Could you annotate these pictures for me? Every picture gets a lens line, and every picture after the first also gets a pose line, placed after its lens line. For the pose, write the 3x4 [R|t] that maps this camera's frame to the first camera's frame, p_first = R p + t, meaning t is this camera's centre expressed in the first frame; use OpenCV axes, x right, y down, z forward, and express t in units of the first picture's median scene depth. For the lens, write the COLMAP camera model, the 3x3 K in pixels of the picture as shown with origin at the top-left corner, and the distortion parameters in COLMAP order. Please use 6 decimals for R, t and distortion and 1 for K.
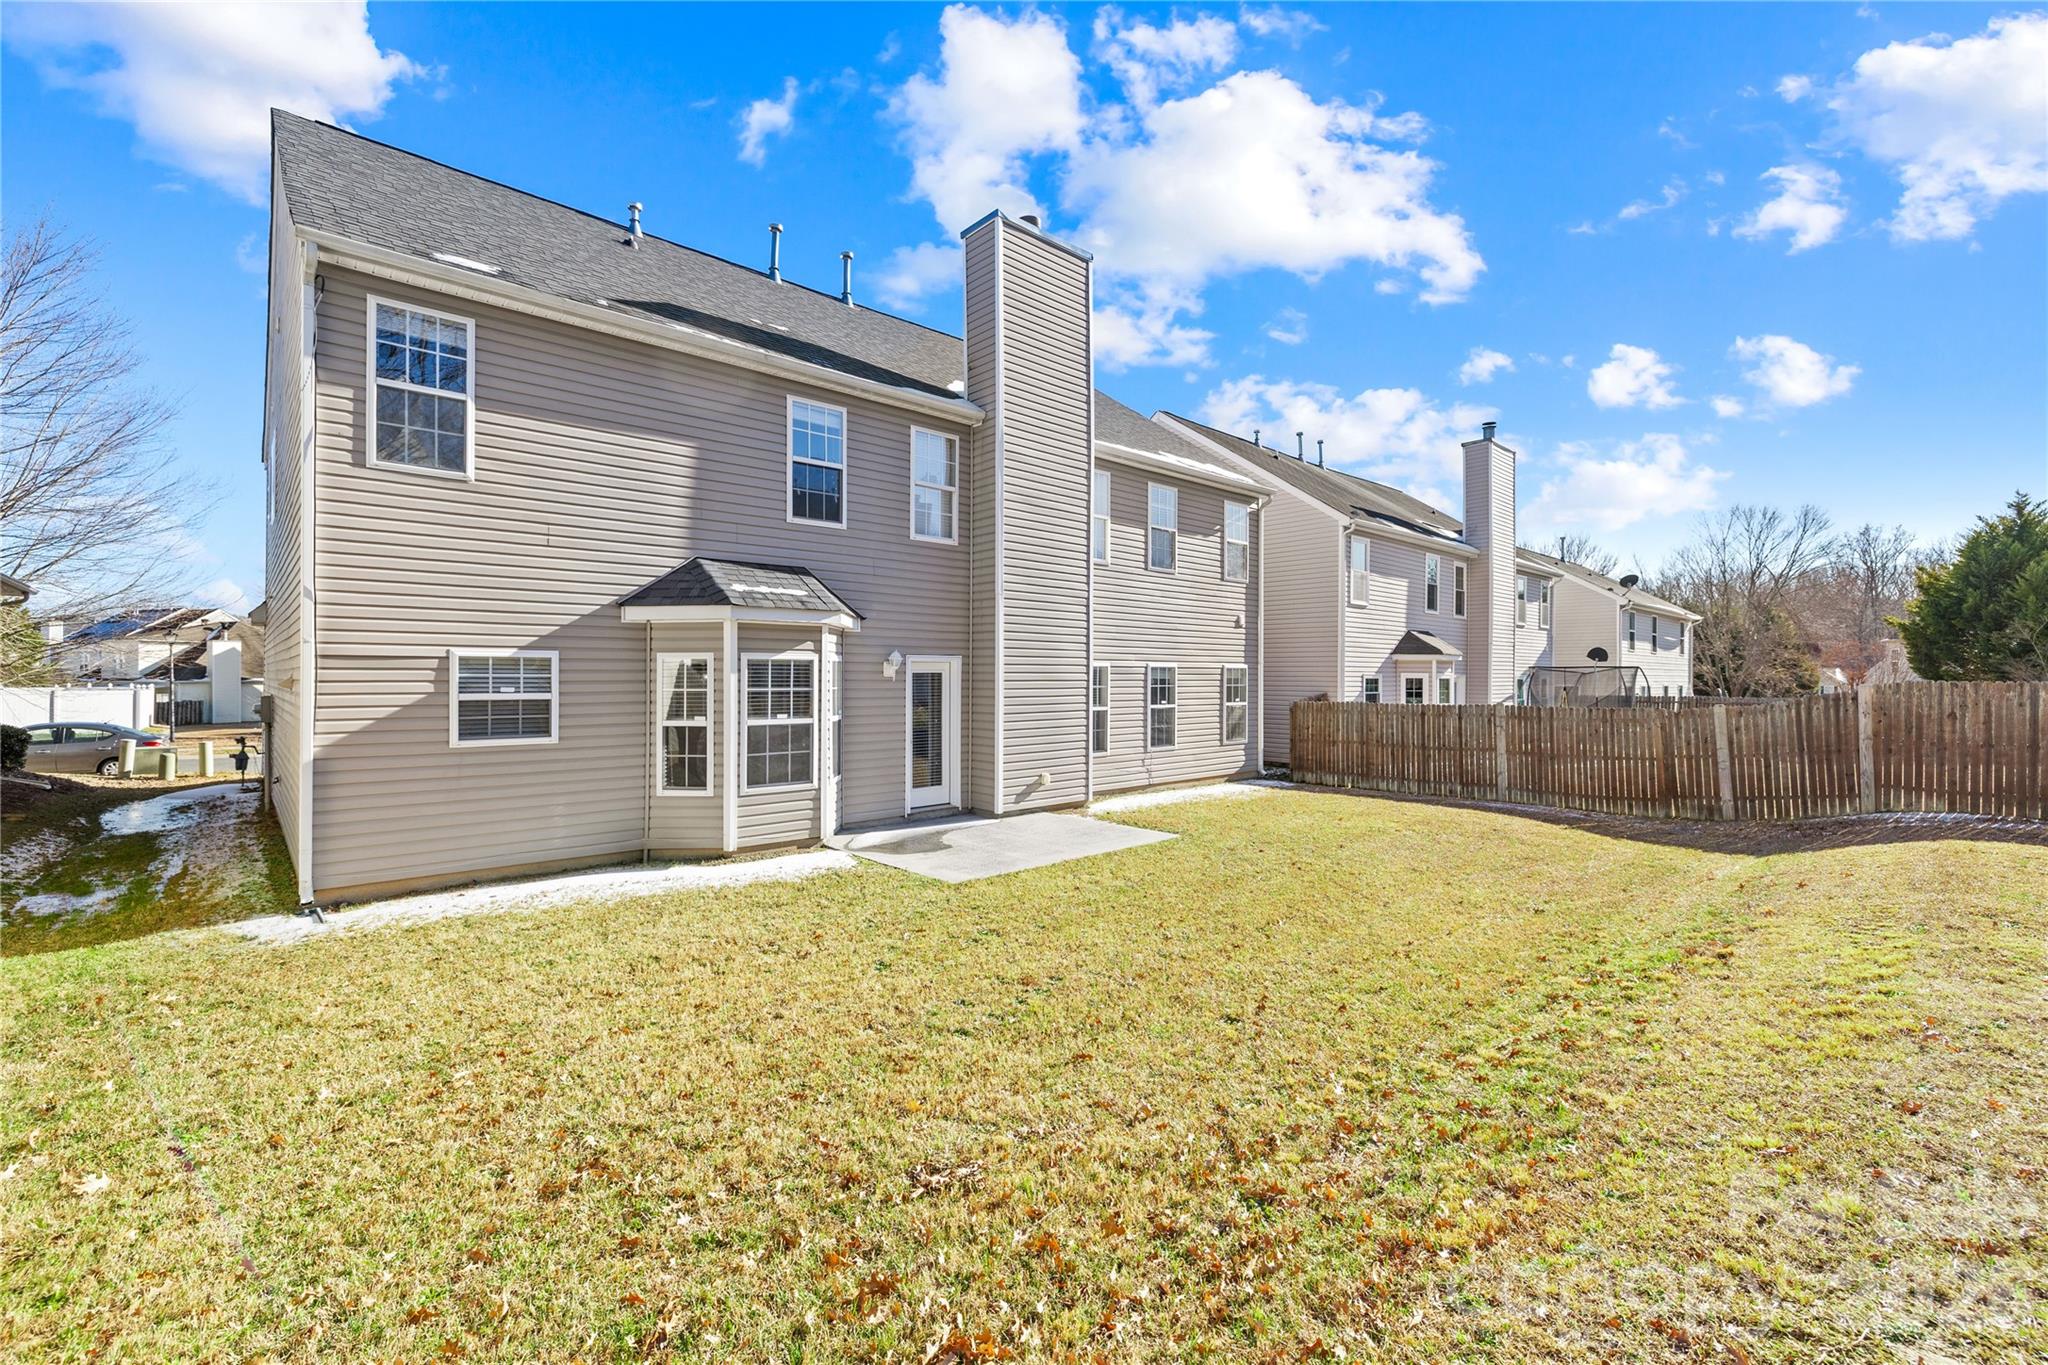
lens RADIAL K [[886.5, 0, 1023.5], [0, 886.5, 676.2], [0, 0, 1]] dist [-0.002115, -0.000227]
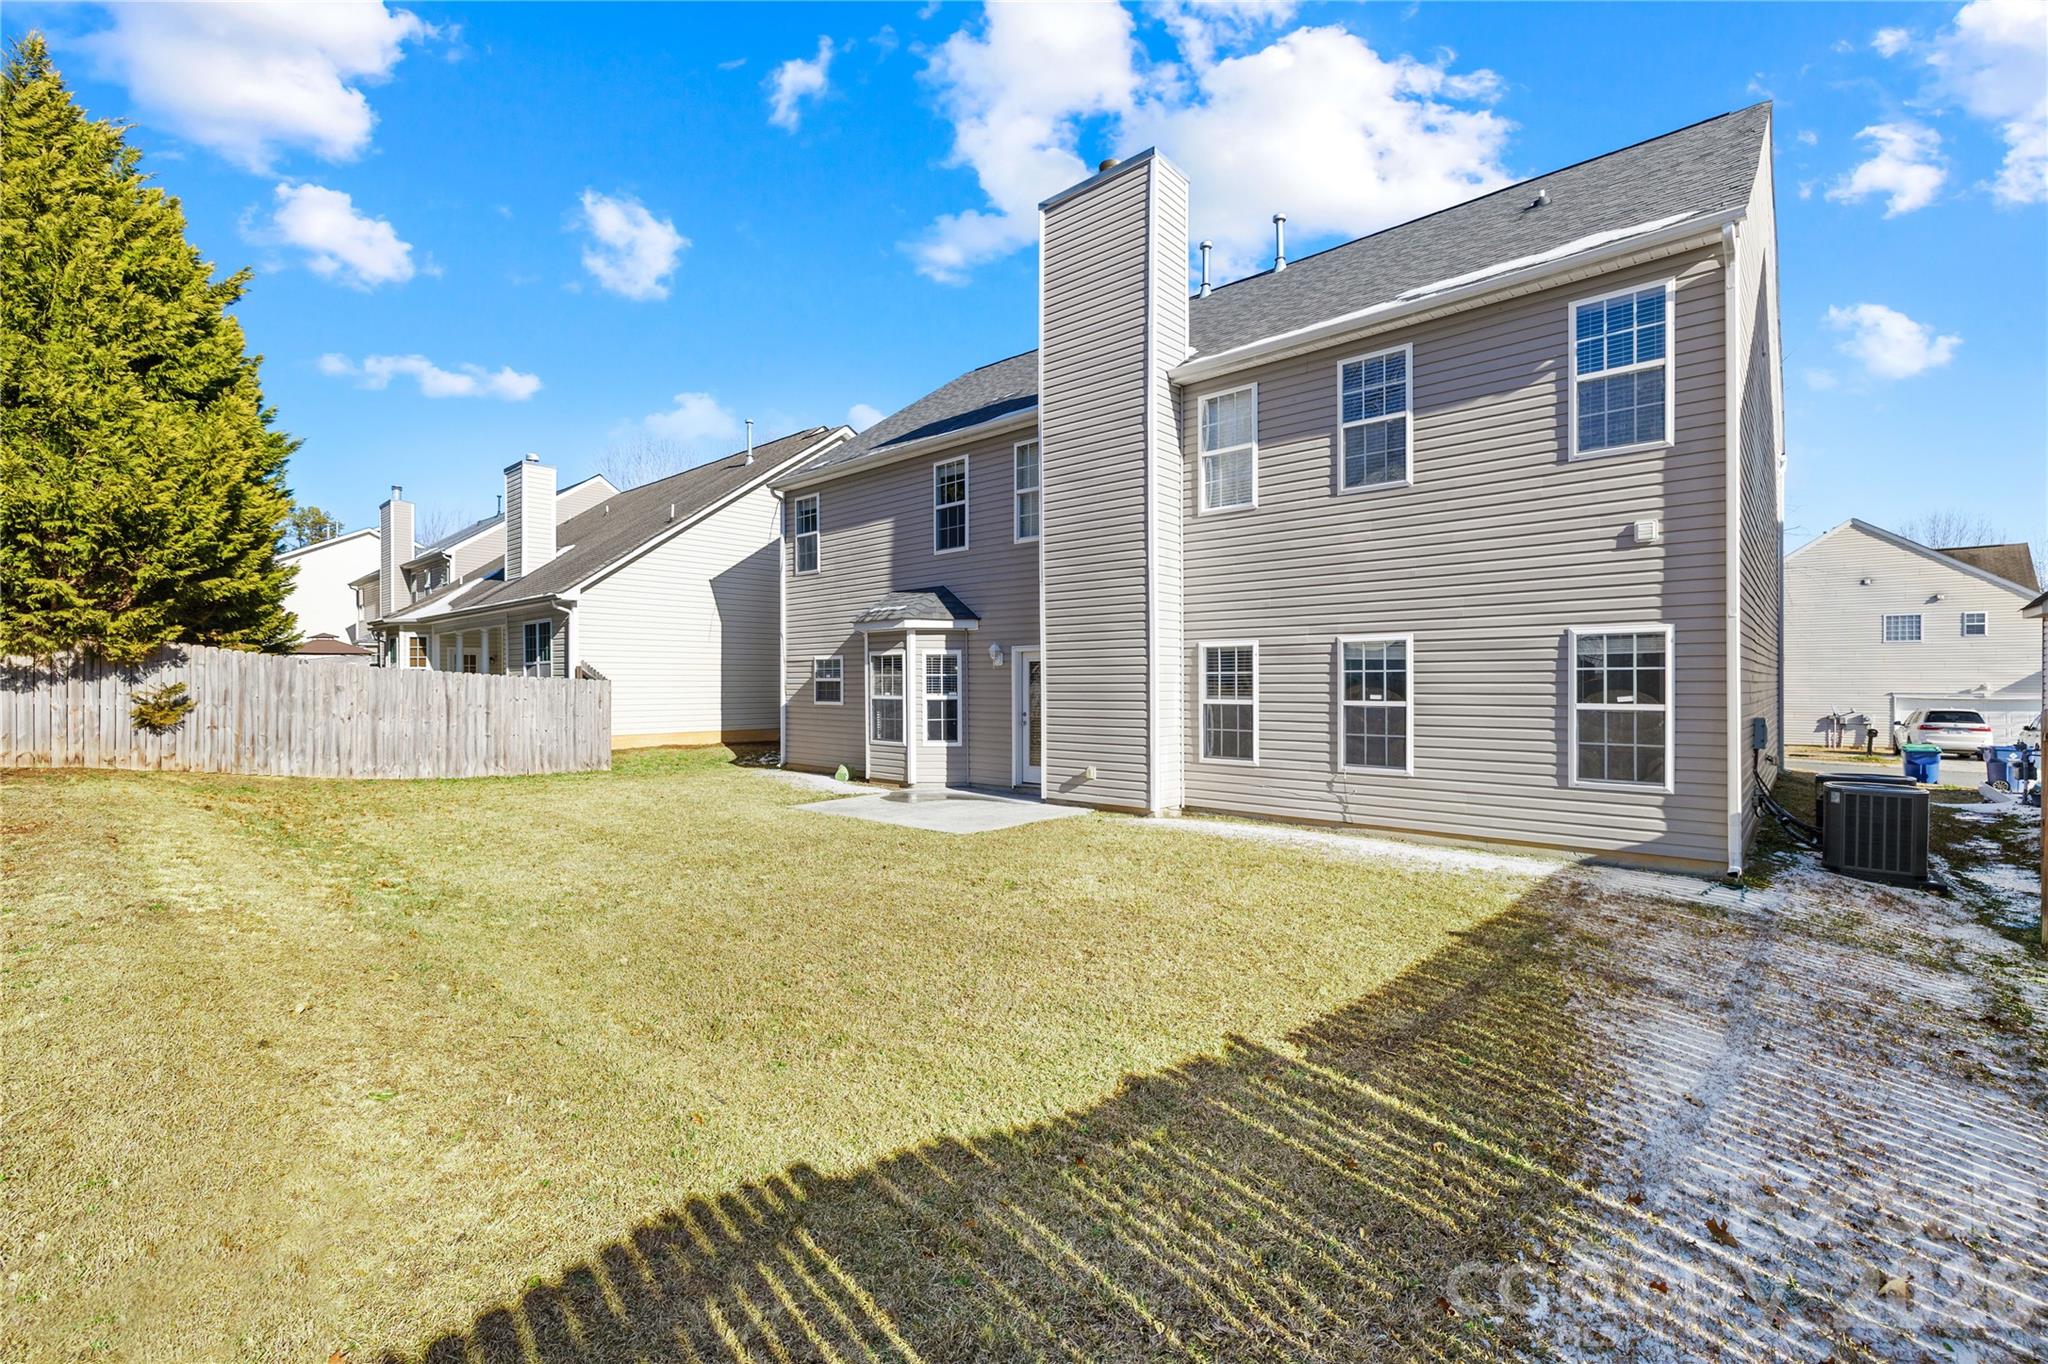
lens RADIAL K [[860.3, 0, 1014.2], [0, 860.3, 670.3], [0, 0, 1]] dist [-0.001186, -0.000302]
pose [[0.088052, -0.010972, -0.996055, 1.072505], [0.008986, 0.999907, -0.010221, 0.020543], [0.996075, -0.008051, 0.088142, 0.996602]]
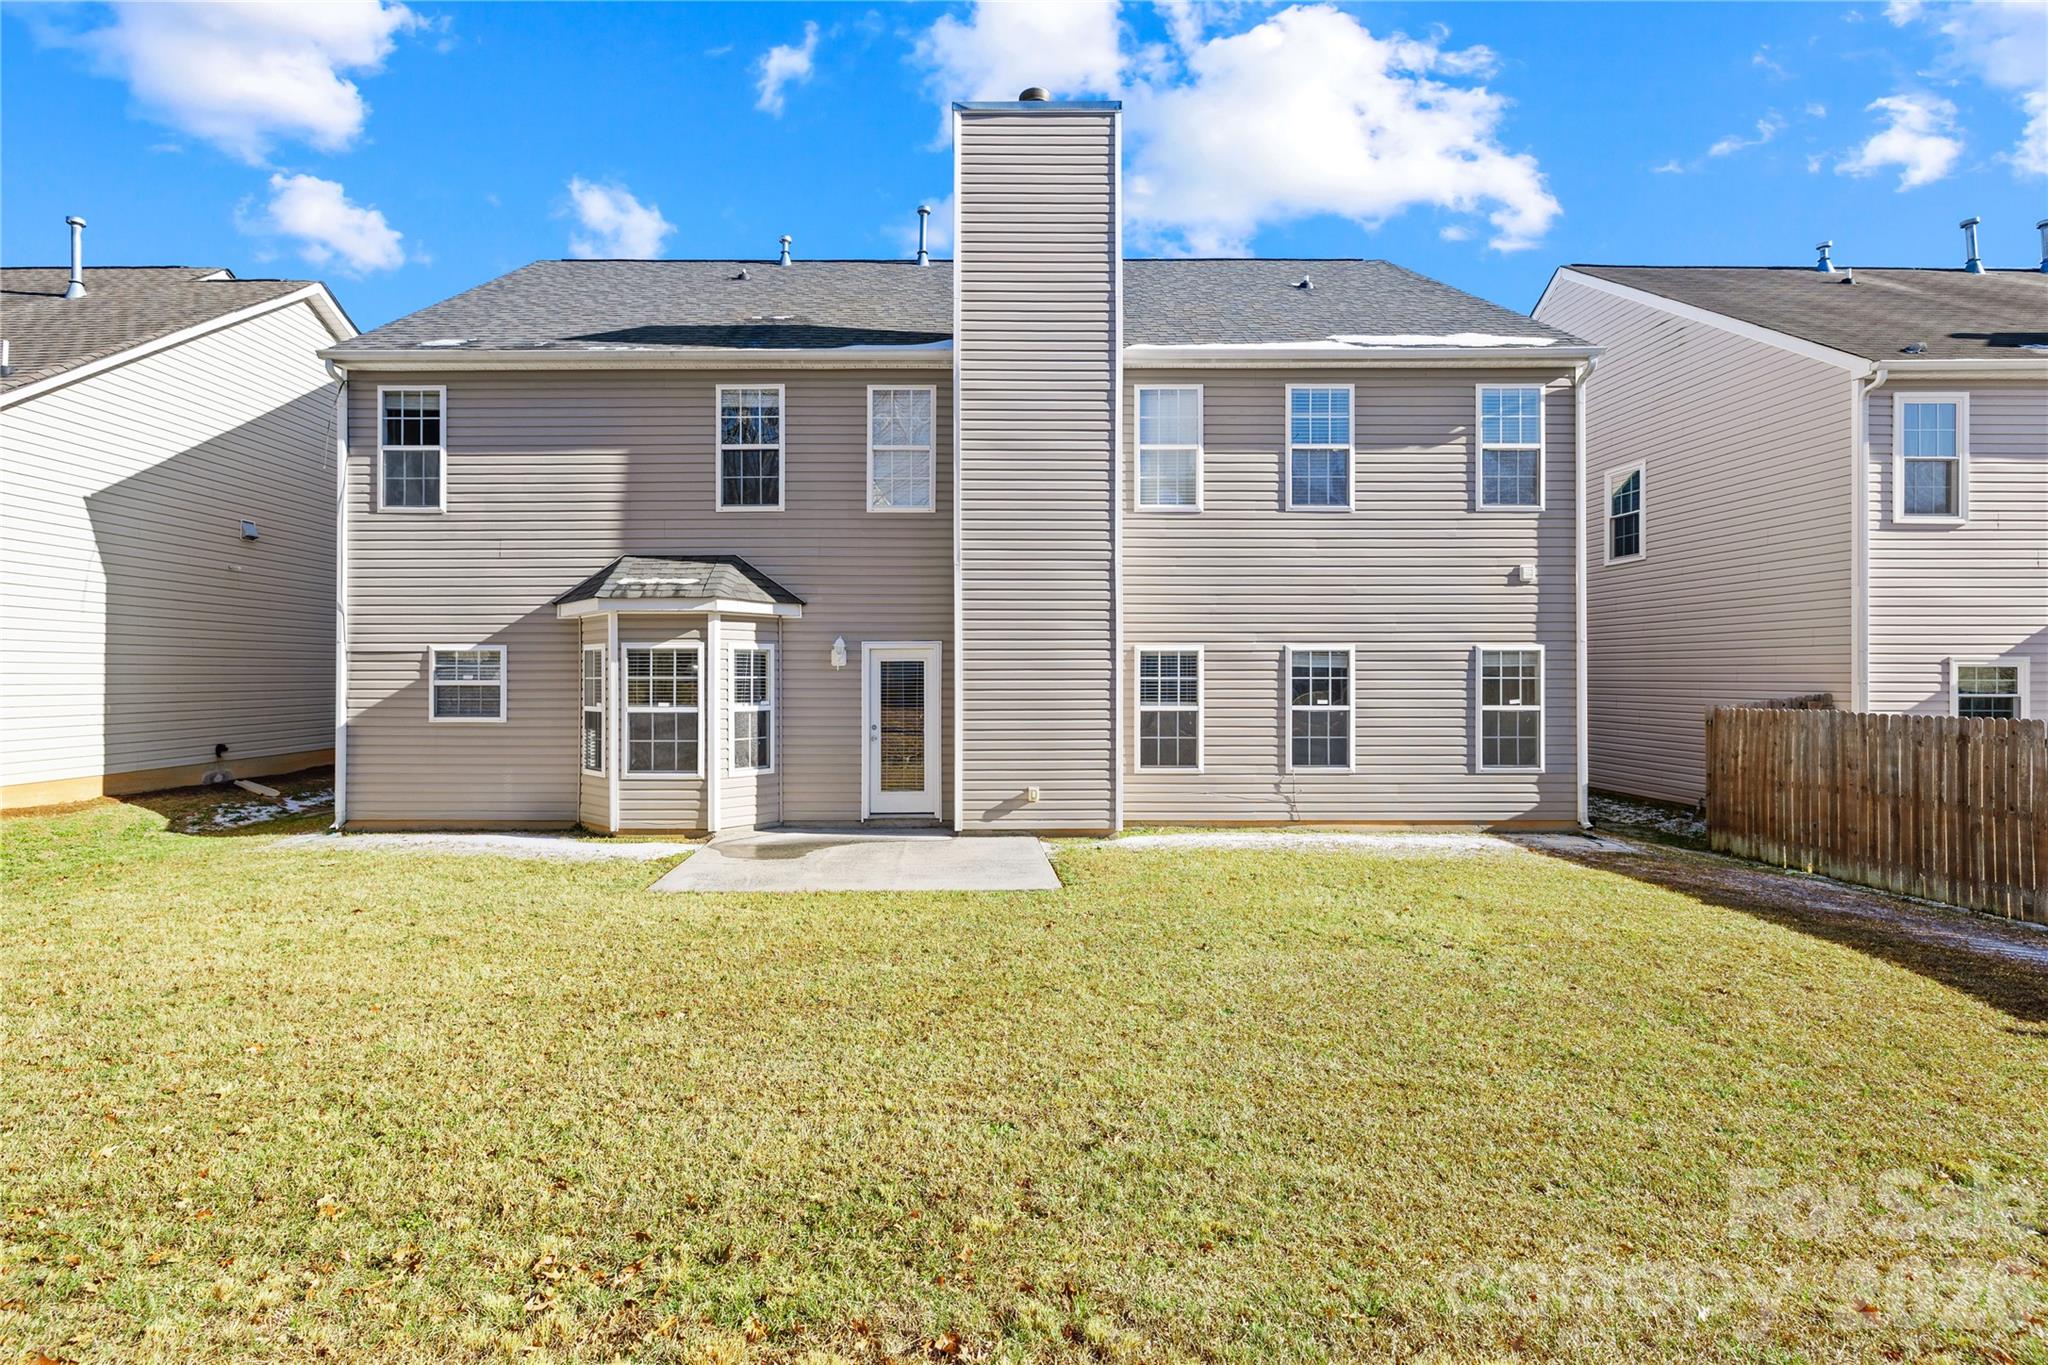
lens RADIAL K [[869.1, 0, 1032.1], [0, 869.1, 668.9], [0, 0, 1]] dist [0.000726, 0.000078]
pose [[0.728984, -0.011012, -0.684442, 0.653688], [0.002951, 0.999912, -0.012944, 0.017244], [0.684524, 0.007416, 0.728953, 0.519438]]
